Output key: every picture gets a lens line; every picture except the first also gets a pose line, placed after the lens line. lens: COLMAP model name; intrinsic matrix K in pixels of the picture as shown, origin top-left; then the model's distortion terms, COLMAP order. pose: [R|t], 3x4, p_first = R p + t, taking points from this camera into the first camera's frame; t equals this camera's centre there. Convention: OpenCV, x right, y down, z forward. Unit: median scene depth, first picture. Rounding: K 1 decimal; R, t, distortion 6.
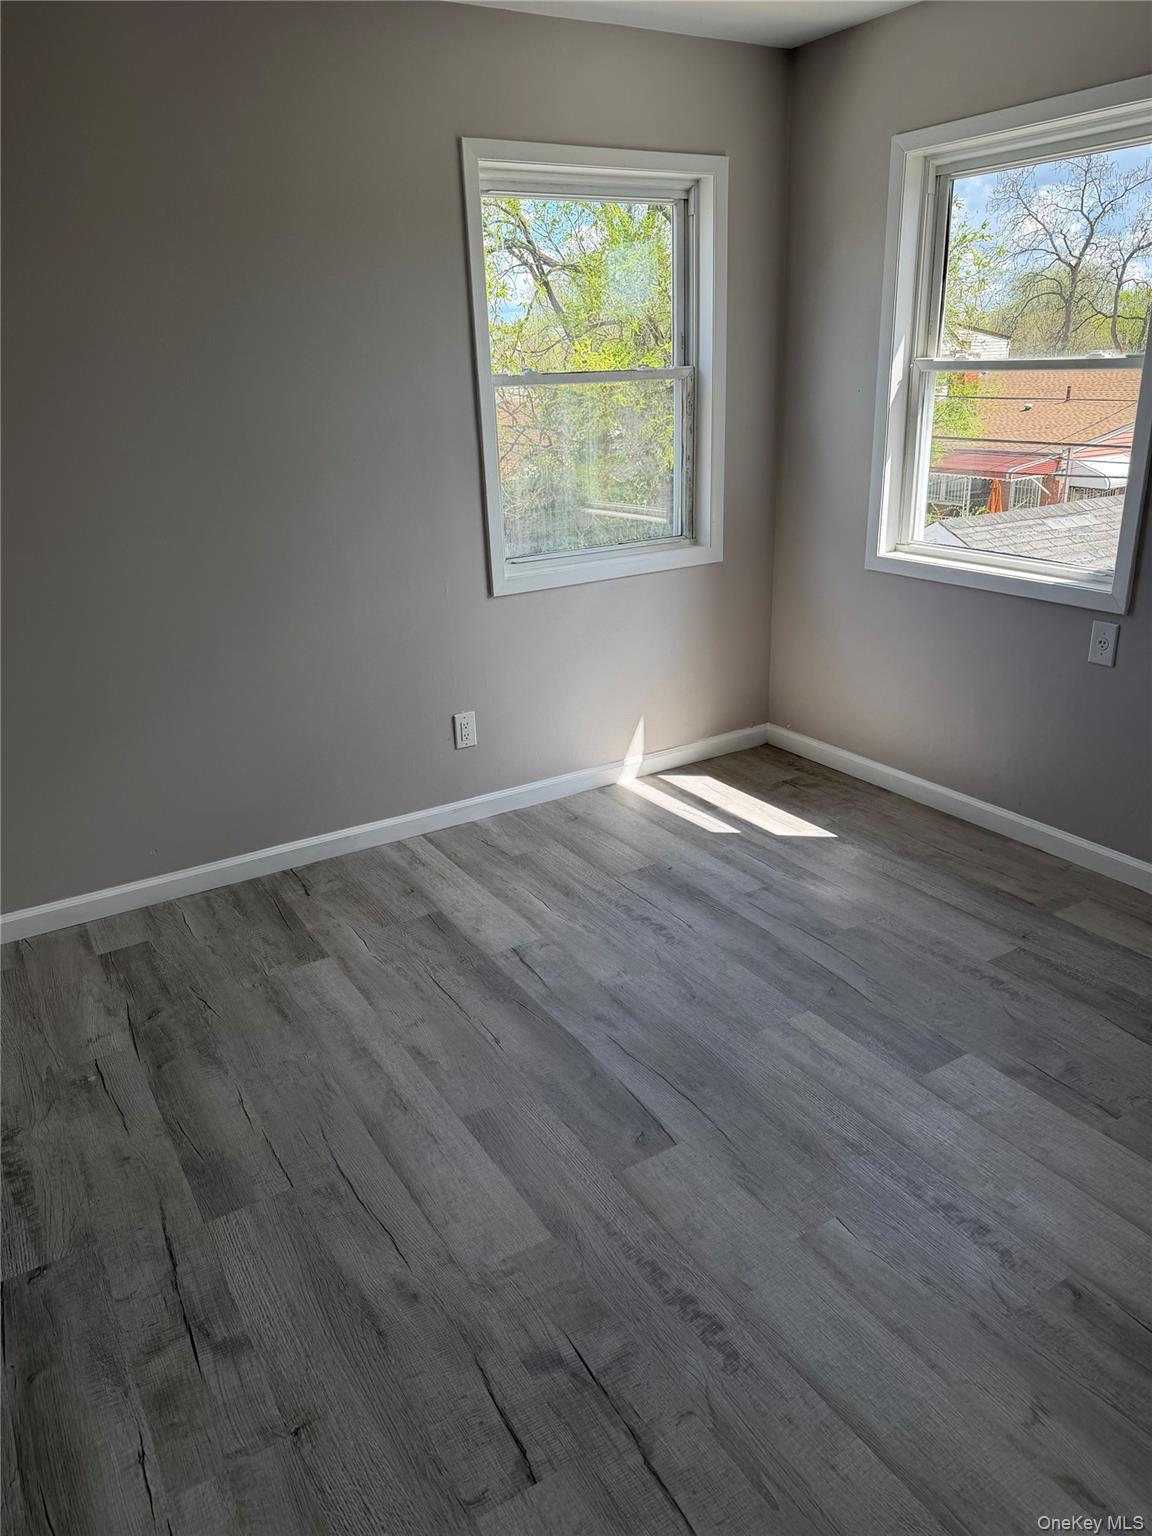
lens RADIAL K [[1071.8, 0, 576.0], [0, 1071.8, 768.0], [0, 0, 1]] dist [0.161279, -0.199380]
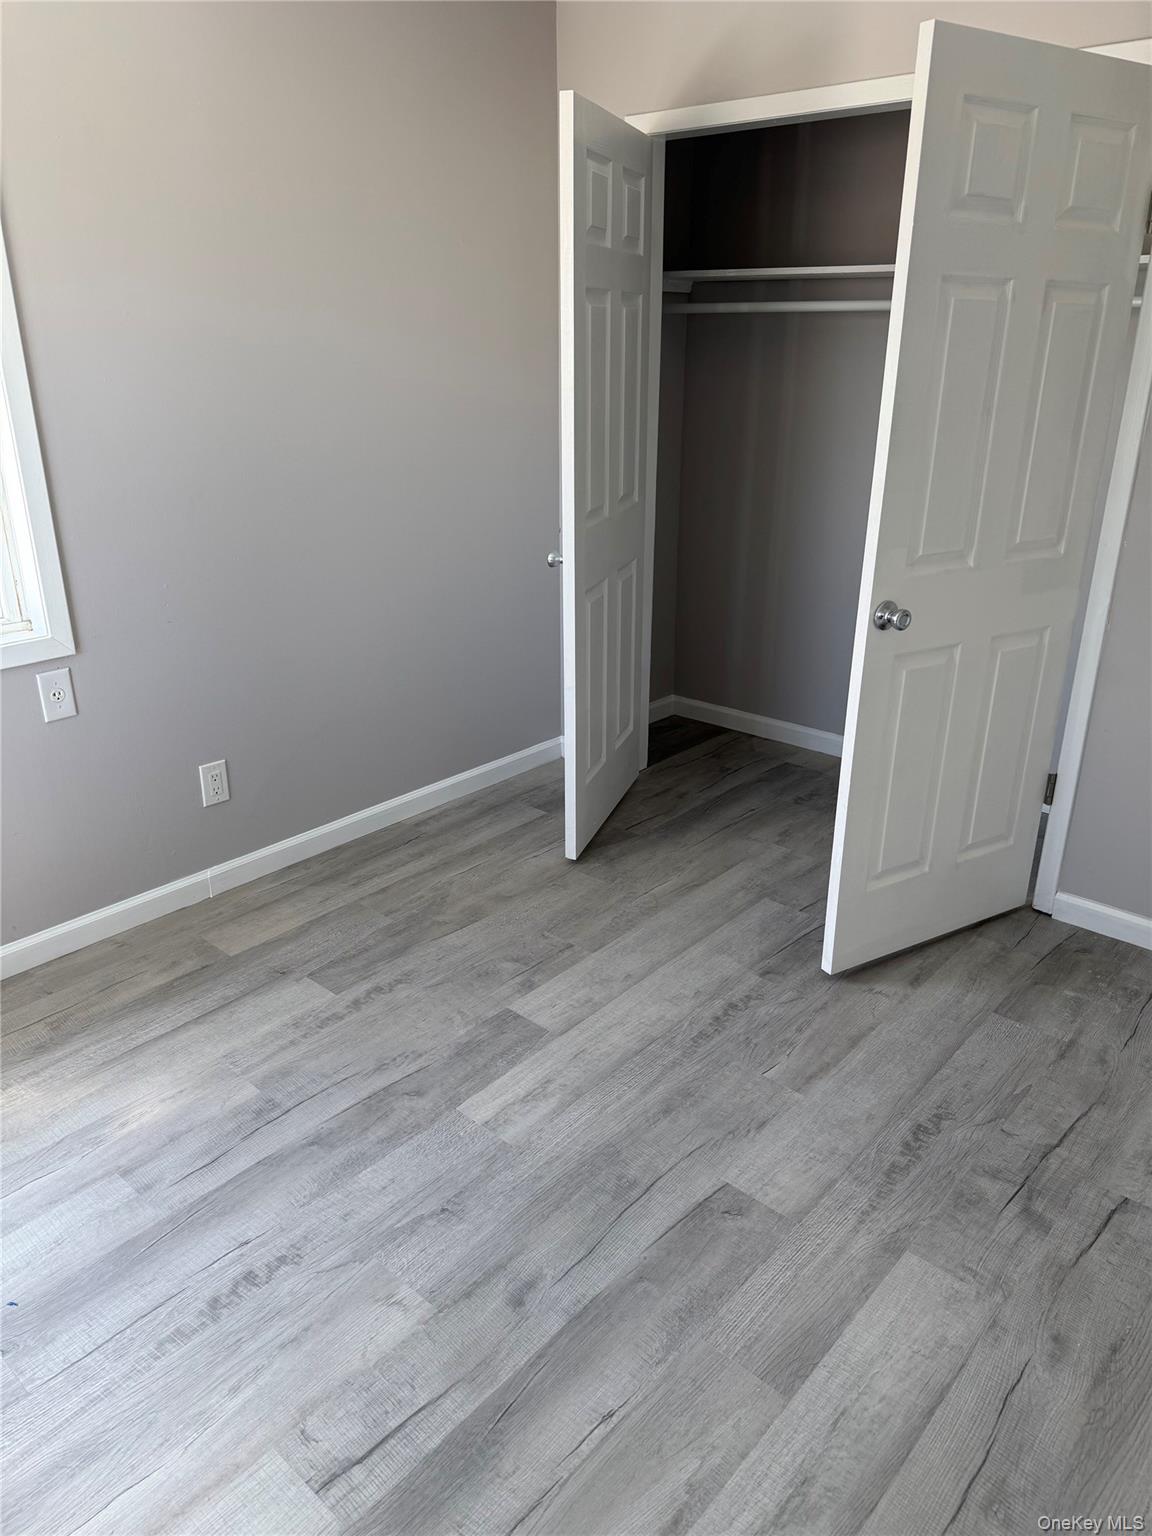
lens RADIAL K [[1121.2, 0, 576.0], [0, 1121.2, 768.0], [0, 0, 1]] dist [0.004720, 0.004668]
pose [[-0.292280, -0.325975, 0.899062, -0.612892], [0.349185, 0.838830, 0.417654, -0.398298], [-0.890305, 0.436011, -0.131348, 1.069991]]
